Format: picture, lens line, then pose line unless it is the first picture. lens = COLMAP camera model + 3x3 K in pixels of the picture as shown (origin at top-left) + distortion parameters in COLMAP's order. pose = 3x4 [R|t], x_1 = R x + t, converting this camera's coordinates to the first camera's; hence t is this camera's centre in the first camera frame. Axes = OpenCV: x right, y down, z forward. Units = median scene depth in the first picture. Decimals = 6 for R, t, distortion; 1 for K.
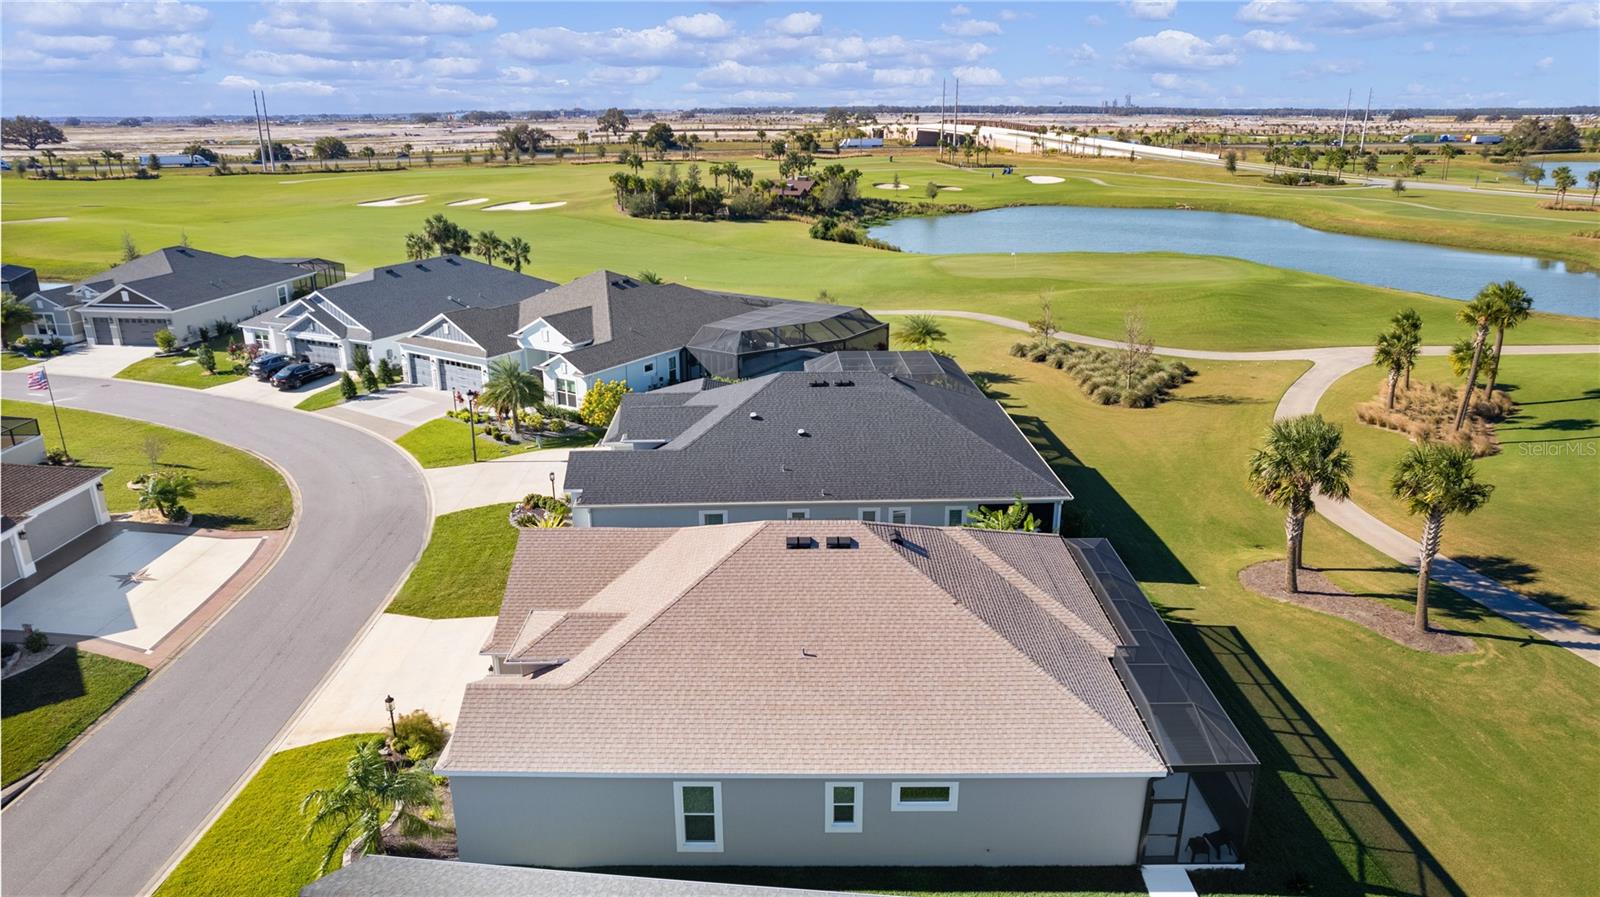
lens RADIAL K [[1023.3, 0, 796.8], [0, 1023.3, 432.9], [0, 0, 1]] dist [-0.075529, 0.067123]
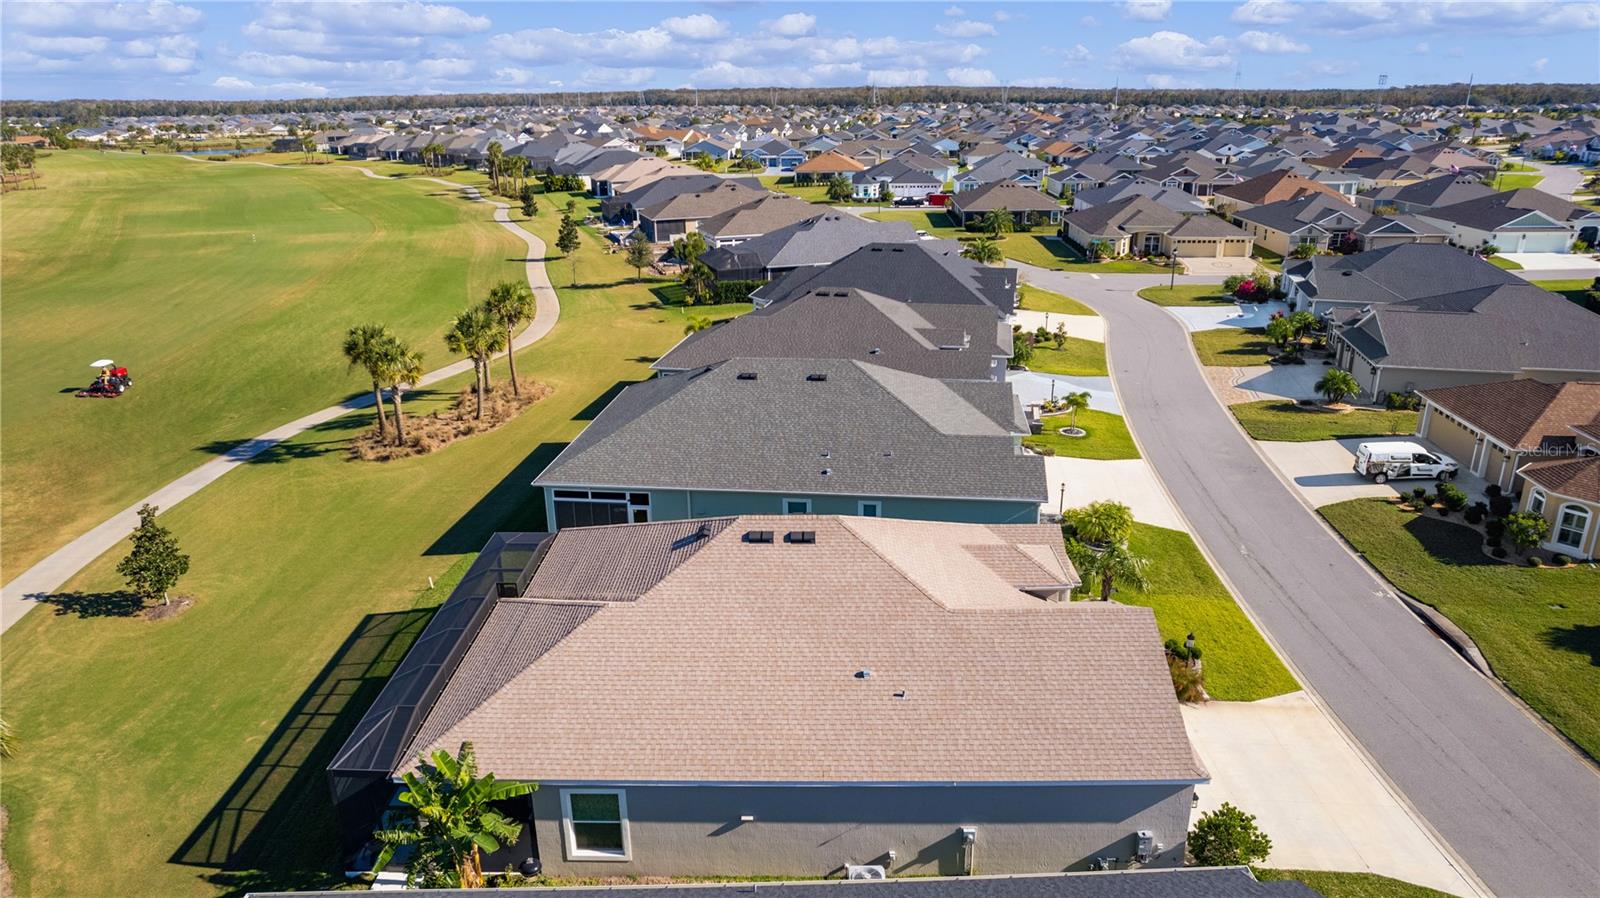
lens RADIAL K [[1023.3, 0, 796.8], [0, 1023.3, 433.4], [0, 0, 1]] dist [-0.075529, 0.067123]
pose [[-0.999849, 0.014799, 0.009054, -0.000519], [0.017285, 0.804852, 0.593224, -0.209401], [0.001492, 0.593291, -0.804987, 0.660720]]
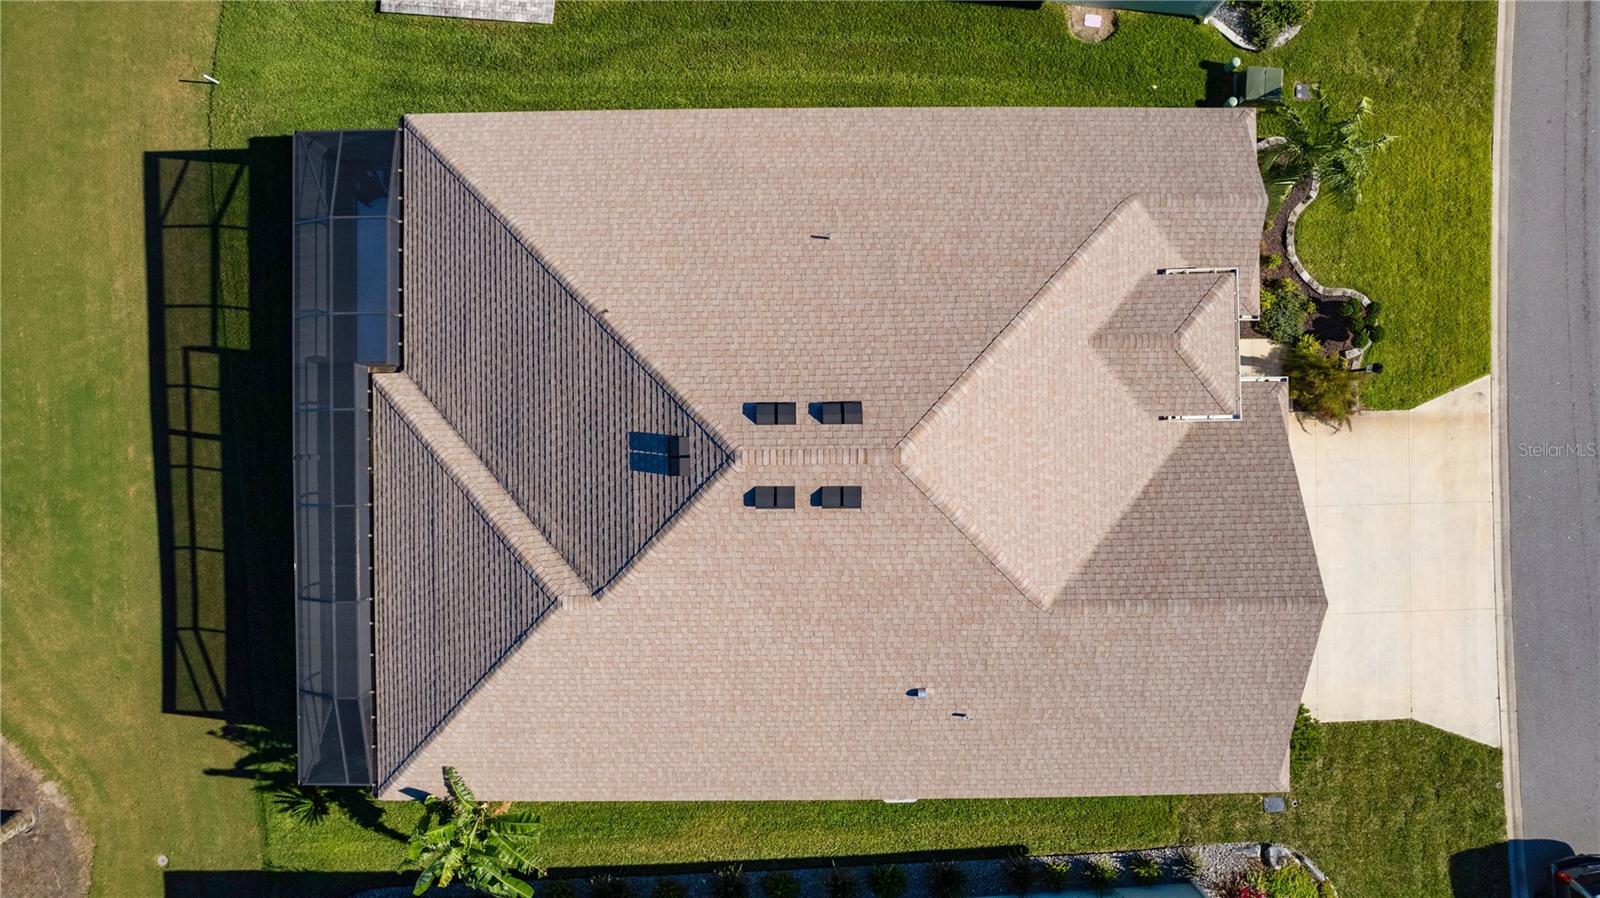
lens RADIAL K [[1023.3, 0, 796.8], [0, 1023.3, 433.4], [0, 0, 1]] dist [-0.075529, 0.067123]
pose [[-0.999737, 0.021496, 0.007956, 0.008879], [0.001091, -0.302070, 0.953285, -0.176681], [0.022895, 0.953043, 0.301967, 0.309943]]
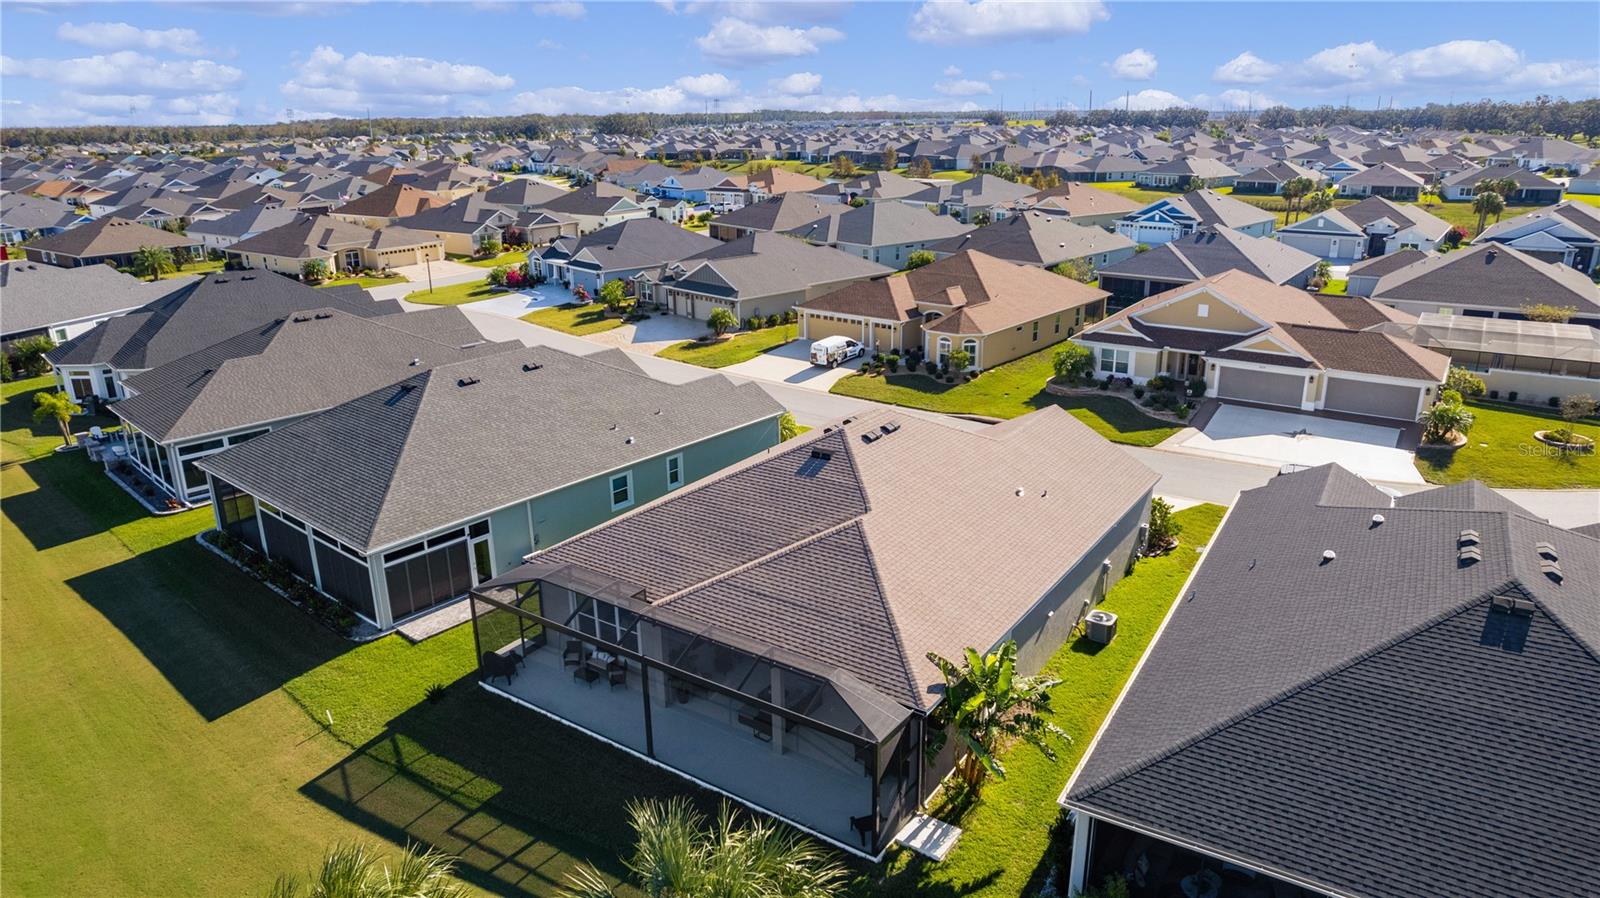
lens RADIAL K [[1023.3, 0, 796.8], [0, 1023.3, 433.4], [0, 0, 1]] dist [-0.075529, 0.067123]
pose [[-0.556549, 0.261473, -0.788597, 0.355299], [-0.237950, 0.859256, 0.452834, -0.145227], [0.796011, 0.439671, -0.416001, 0.537237]]
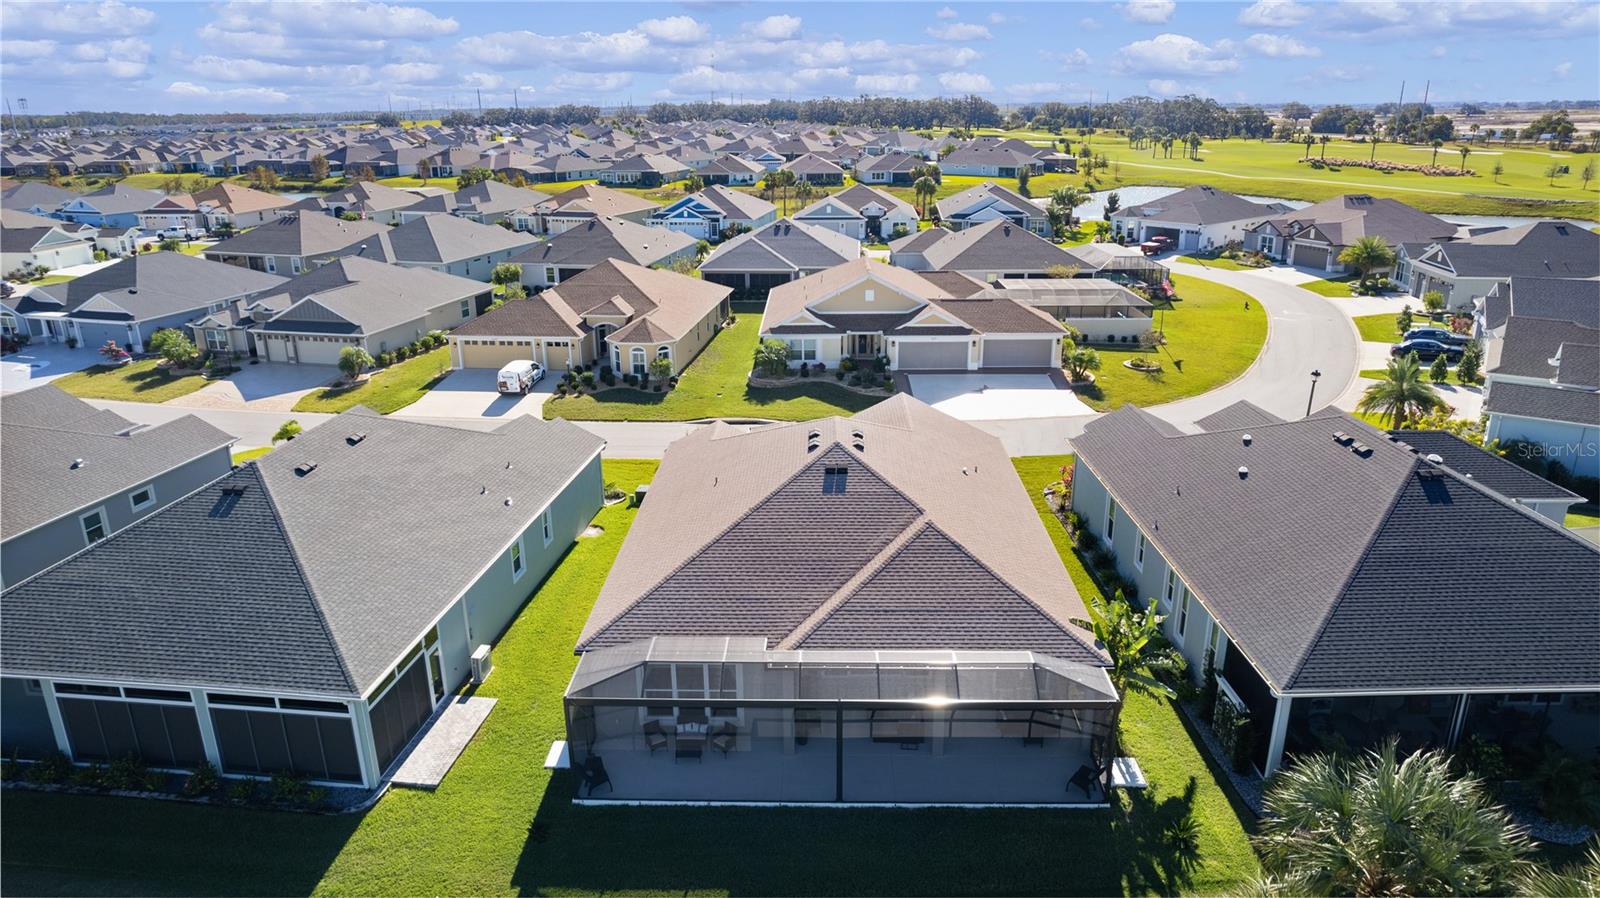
lens RADIAL K [[1023.3, 0, 796.8], [0, 1023.3, 433.4], [0, 0, 1]] dist [-0.075529, 0.067123]
pose [[-0.017161, 0.313552, -0.949416, 0.418946], [-0.294793, 0.905759, 0.304463, -0.092122], [0.955407, 0.285106, 0.076889, 0.332831]]
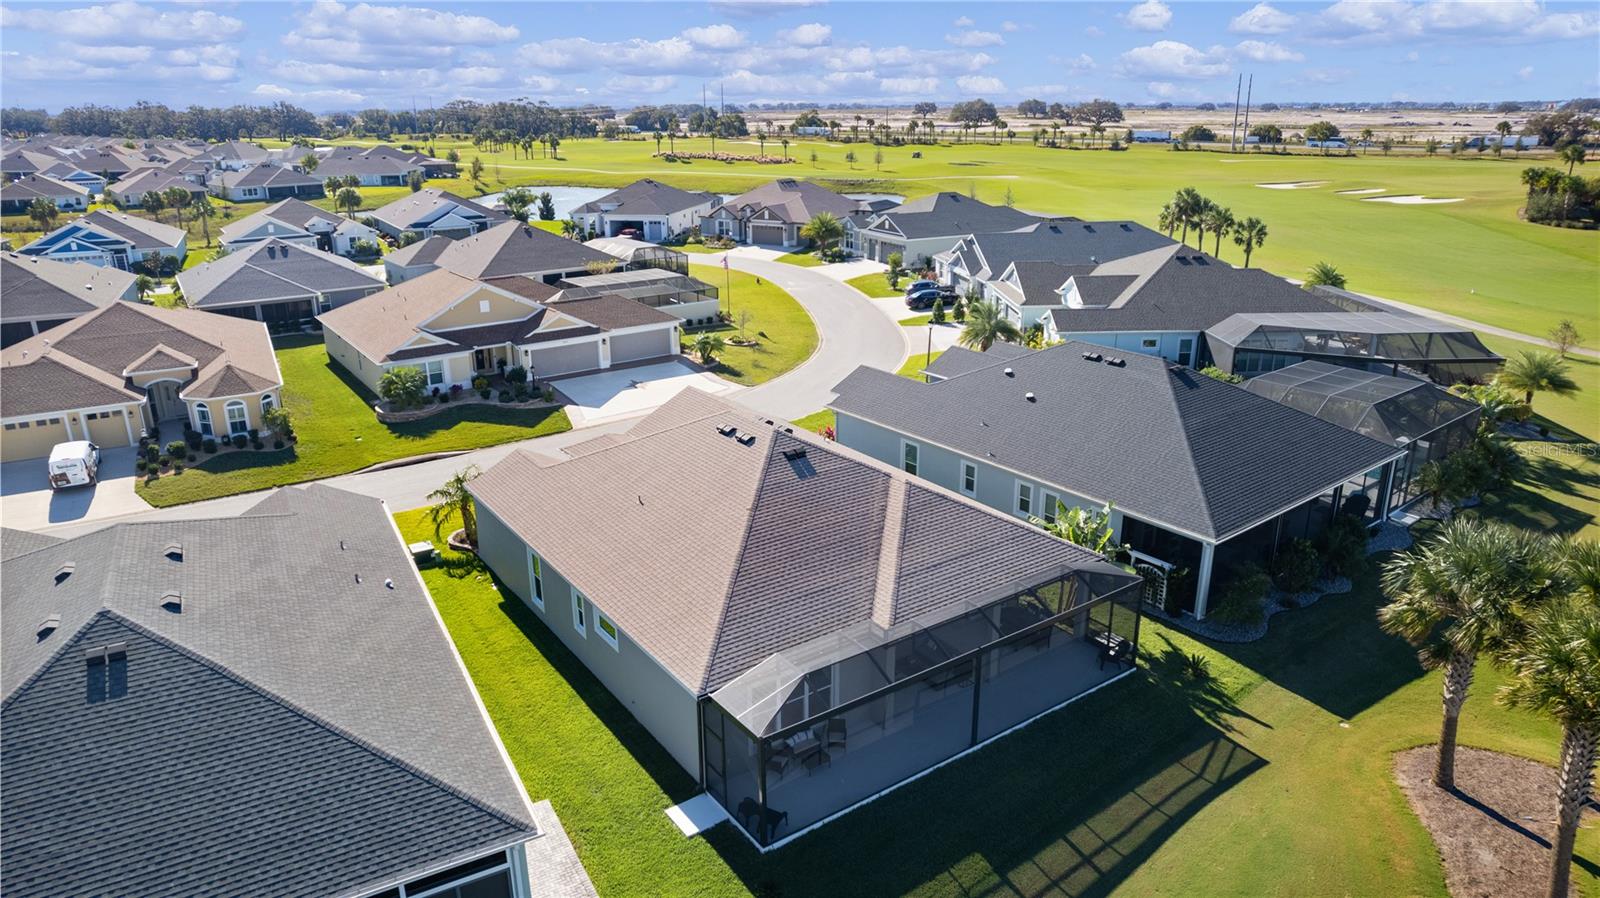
lens RADIAL K [[1023.3, 0, 796.8], [0, 1023.3, 433.4], [0, 0, 1]] dist [-0.075529, 0.067123]
pose [[0.584307, 0.252016, -0.771410, 0.350383], [-0.242938, 0.961287, 0.130034, -0.021571], [0.774317, 0.111425, 0.622911, 0.129031]]
